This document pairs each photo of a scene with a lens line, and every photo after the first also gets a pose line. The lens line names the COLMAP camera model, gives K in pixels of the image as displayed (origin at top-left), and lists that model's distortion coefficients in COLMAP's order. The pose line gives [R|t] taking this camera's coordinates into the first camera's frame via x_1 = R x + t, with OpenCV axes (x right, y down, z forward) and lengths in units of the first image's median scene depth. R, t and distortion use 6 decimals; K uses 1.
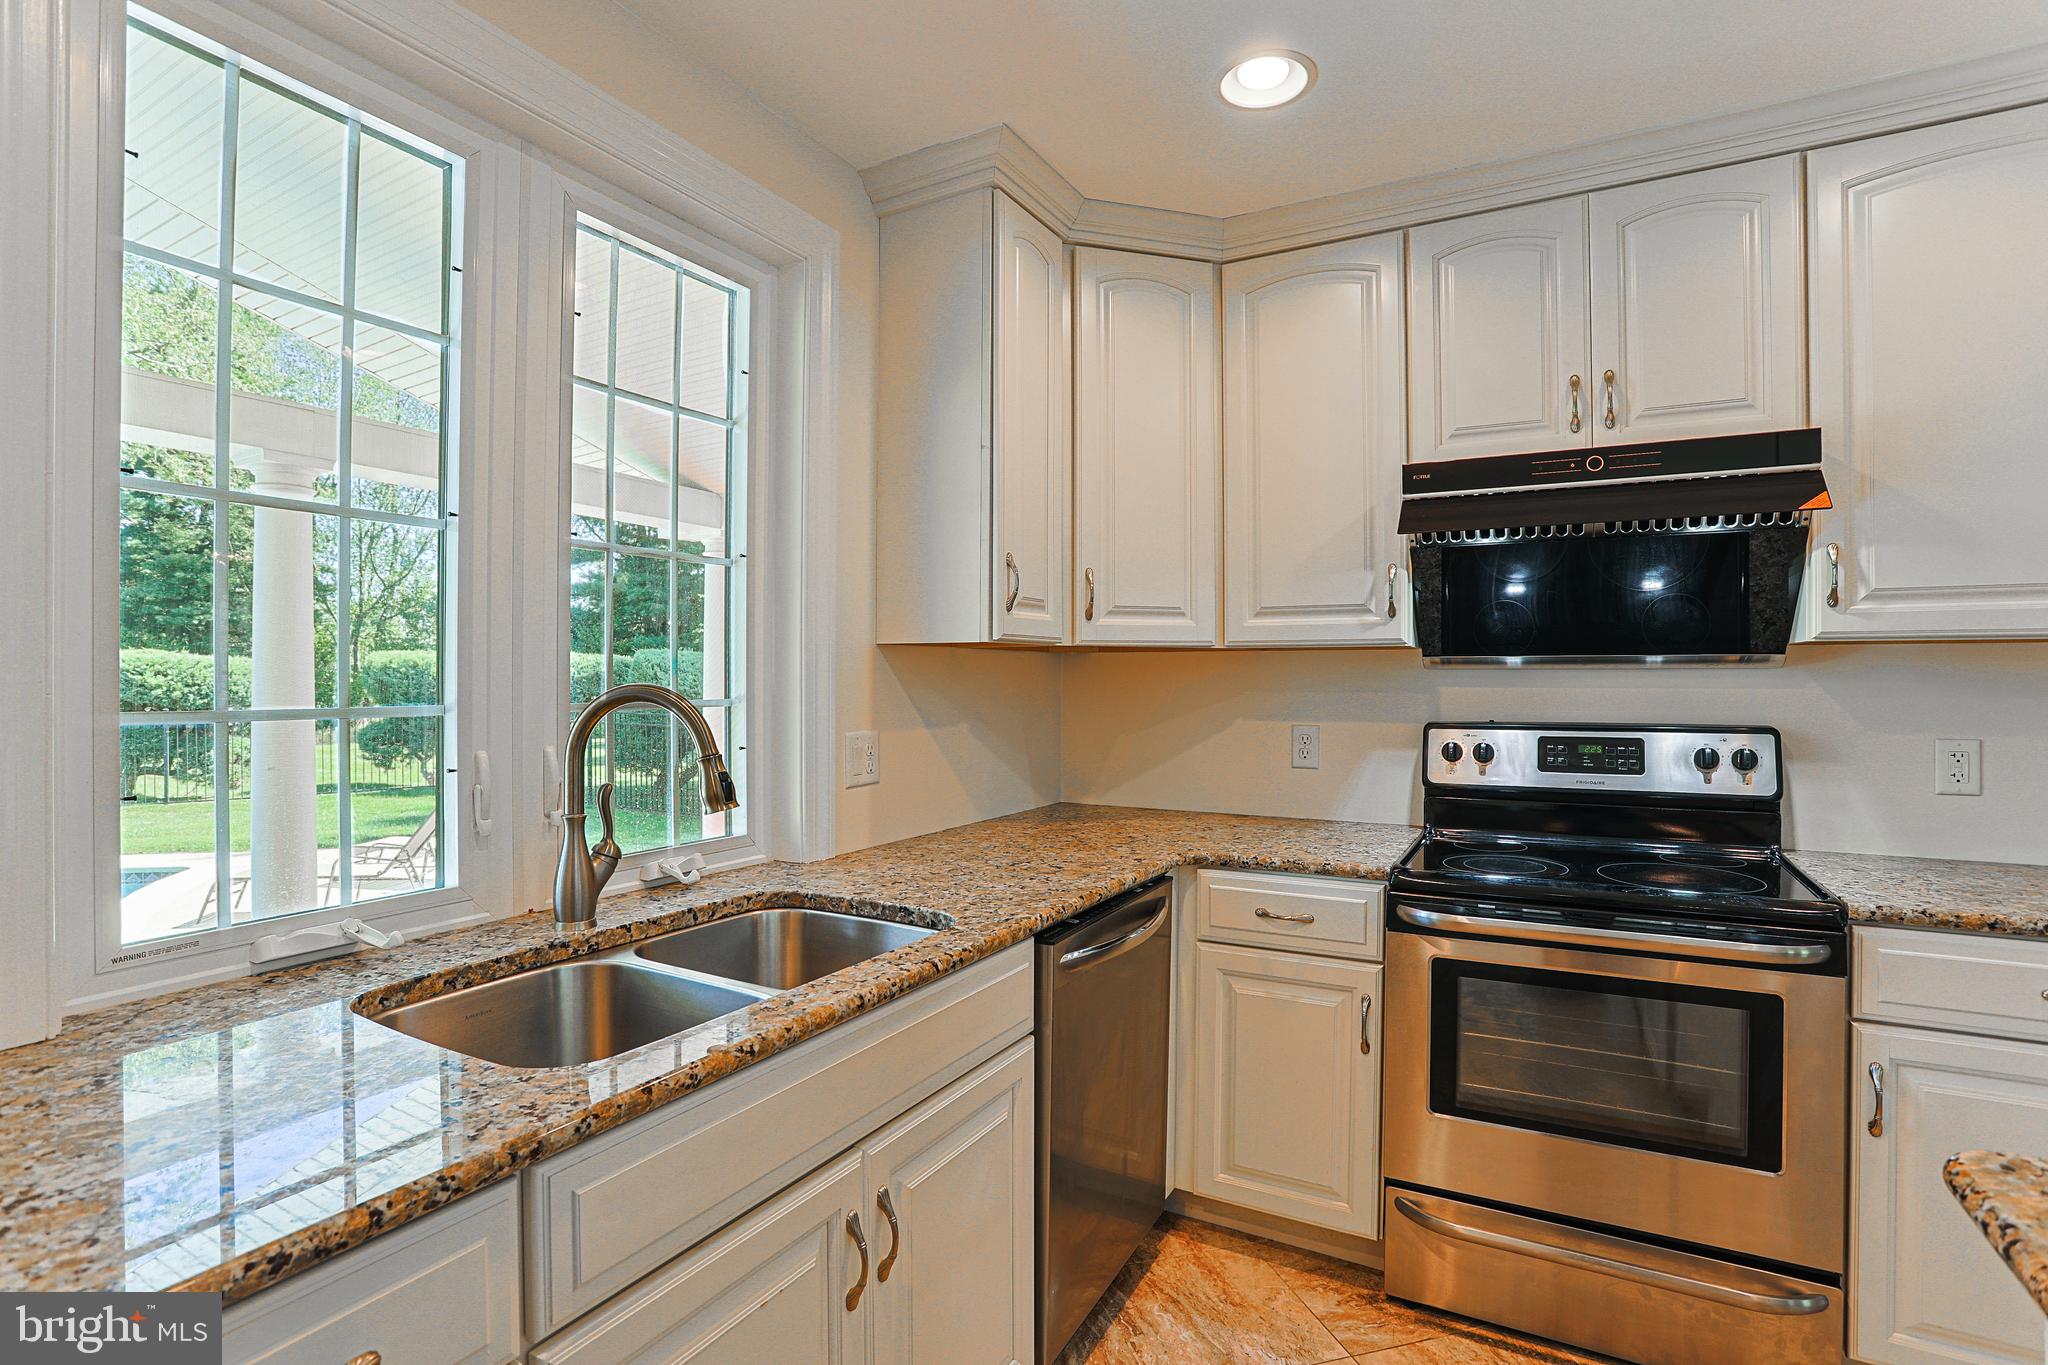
lens RADIAL K [[1004.9, 0, 1019.7], [0, 1004.9, 677.2], [0, 0, 1]] dist [-0.001048, 0.010053]
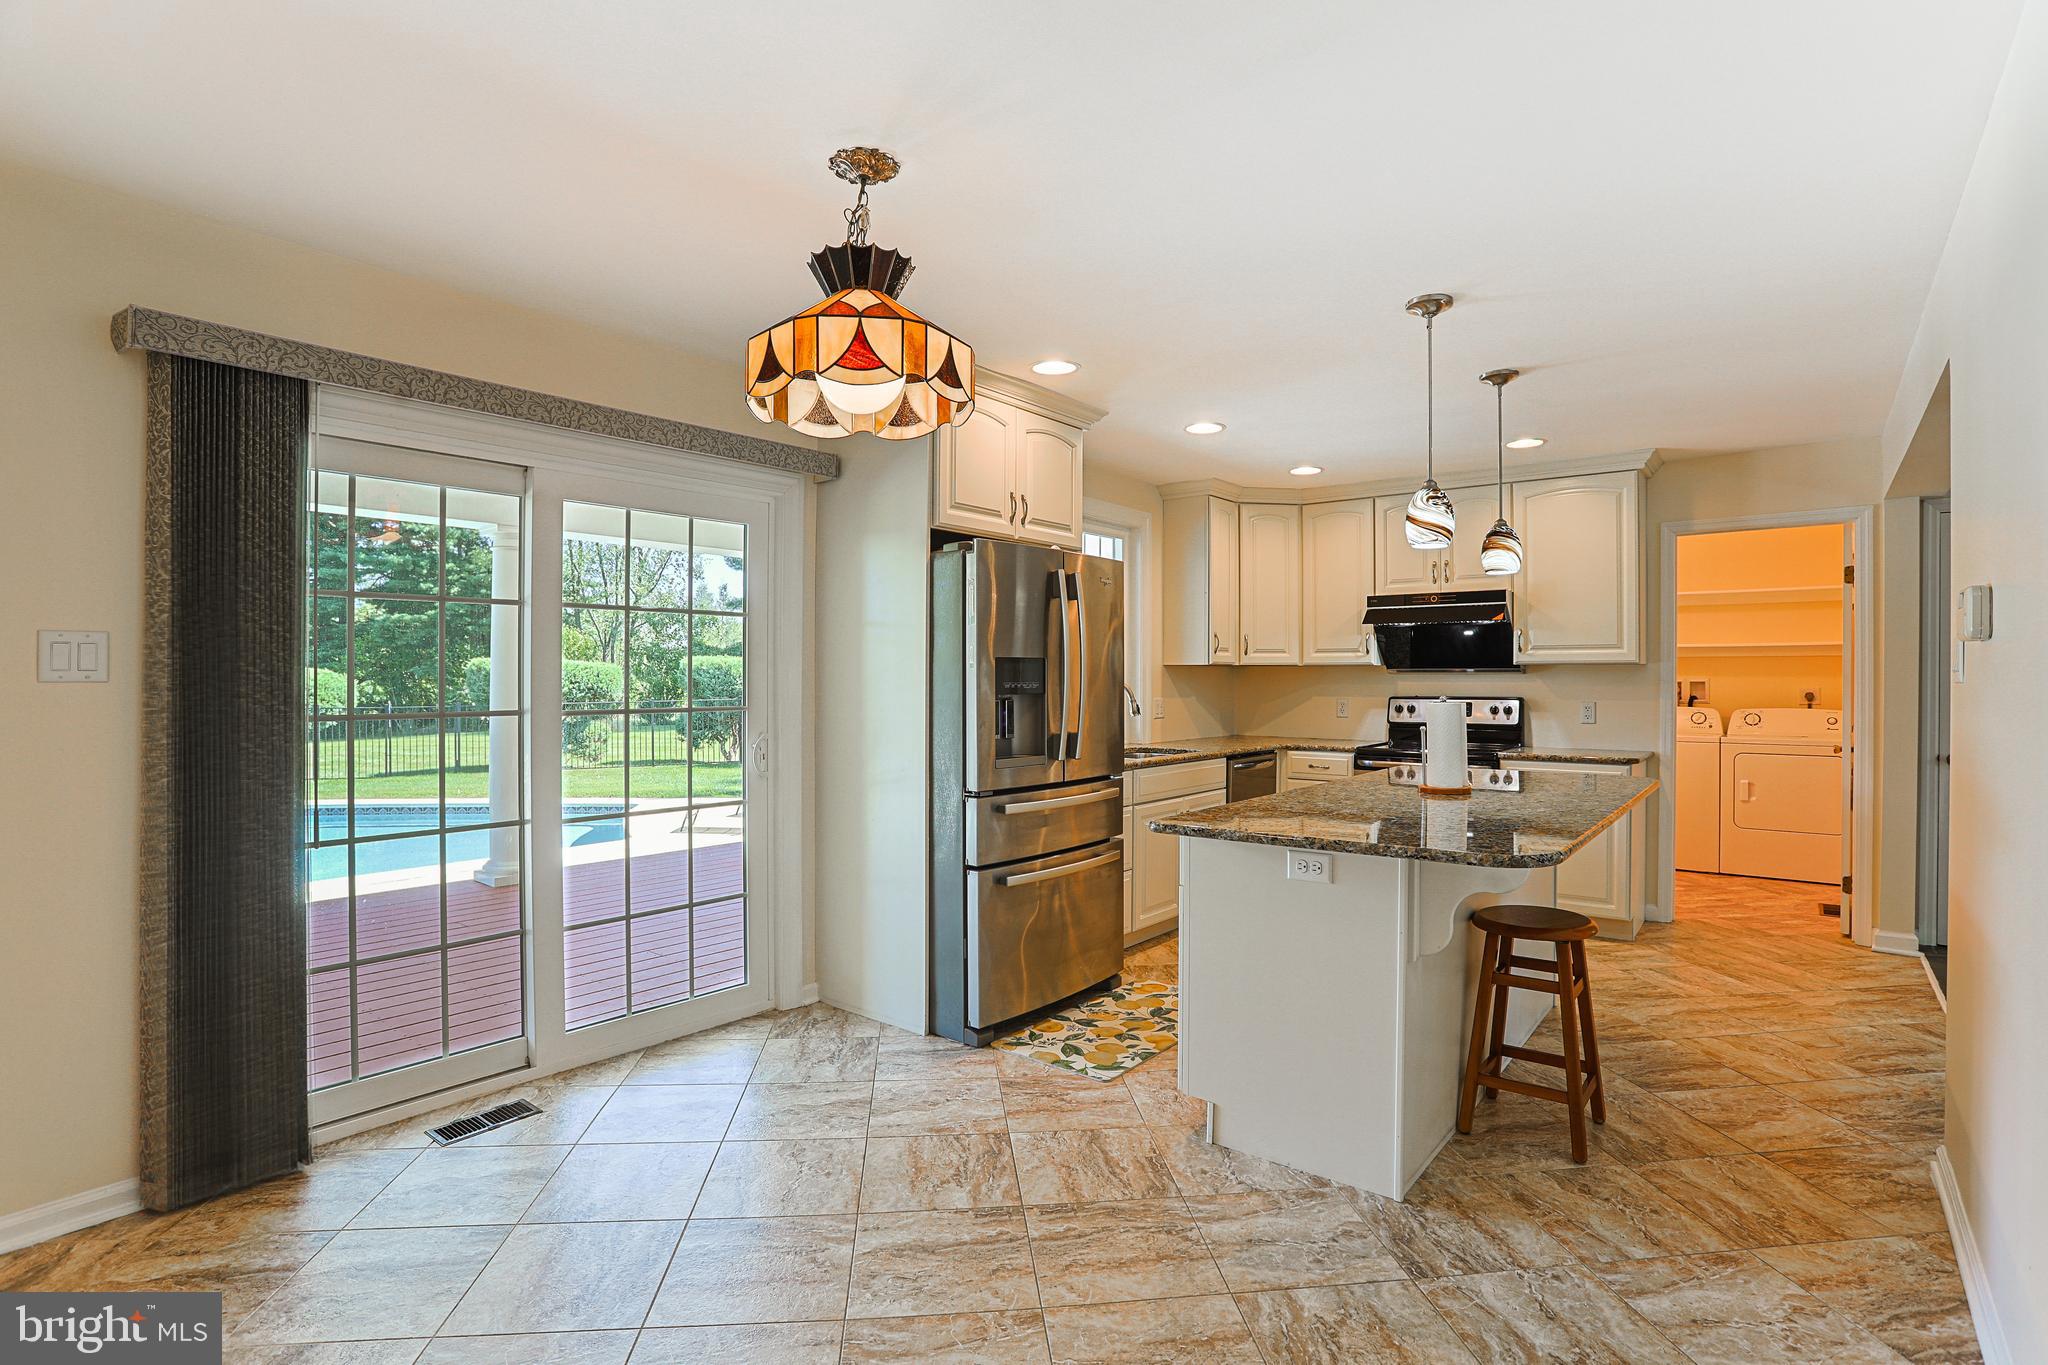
lens RADIAL K [[1004.9, 0, 1052.6], [0, 1004.9, 681.3], [0, 0, 1]] dist [-0.001048, 0.010053]
pose [[0.990333, 0.000792, -0.138711, -0.066324], [-0.000079, 0.999987, 0.005150, -0.004183], [0.138713, -0.005089, 0.990320, -1.698341]]
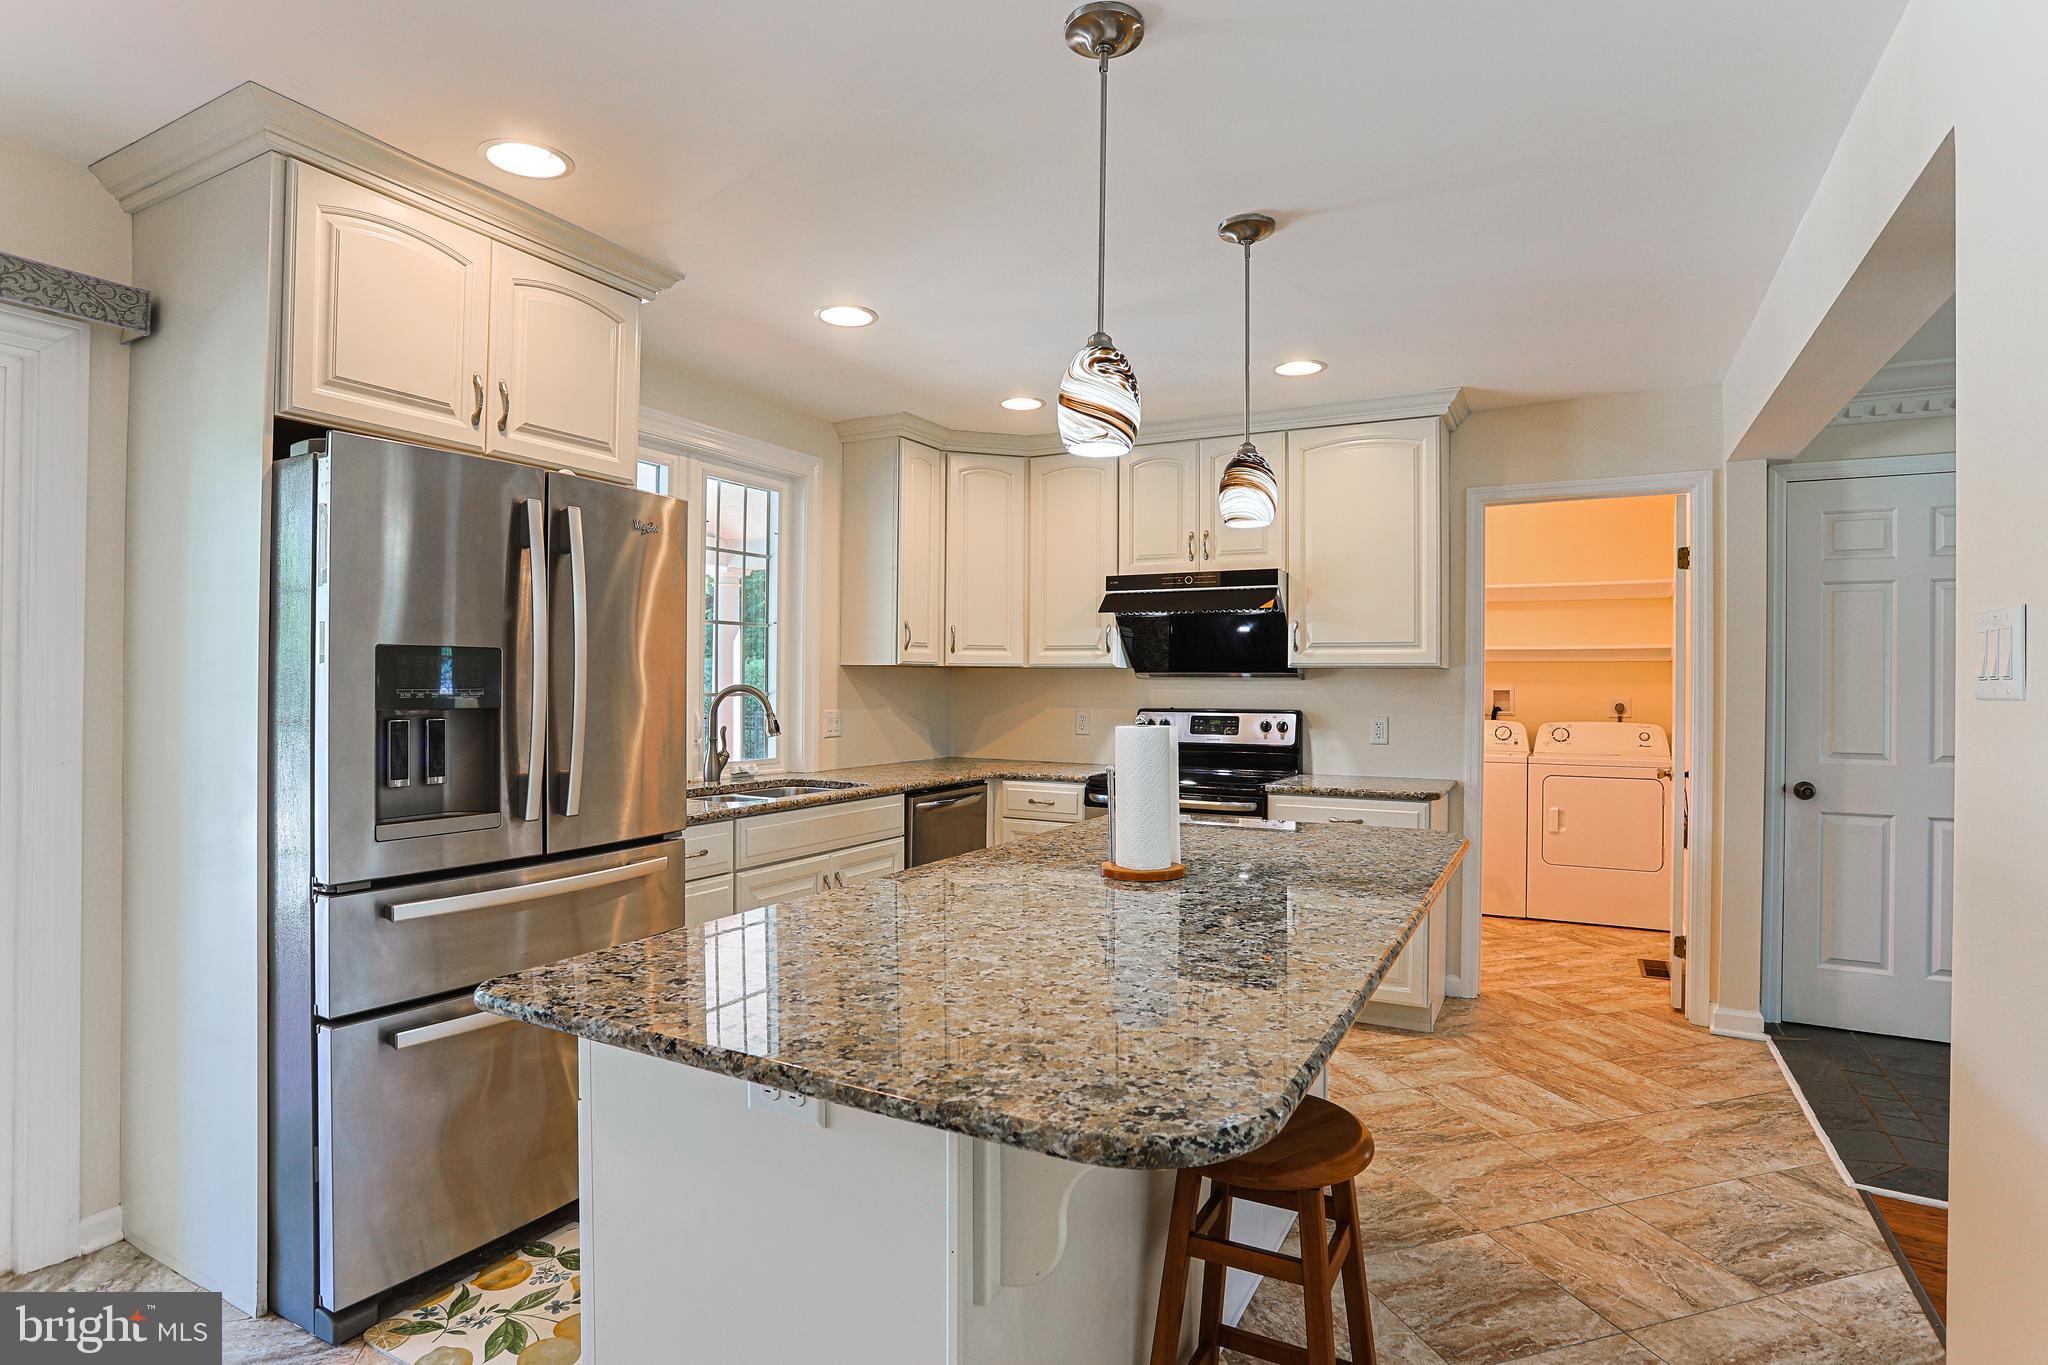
lens RADIAL K [[1052.7, 0, 1006.3], [0, 1052.7, 683.2], [0, 0, 1]] dist [-0.003904, 0.002558]
pose [[0.999984, 0.005615, 0.000314, 0.184496], [-0.005616, 0.999983, 0.001720, -0.003678], [-0.000305, -0.001721, 0.999998, -1.070773]]
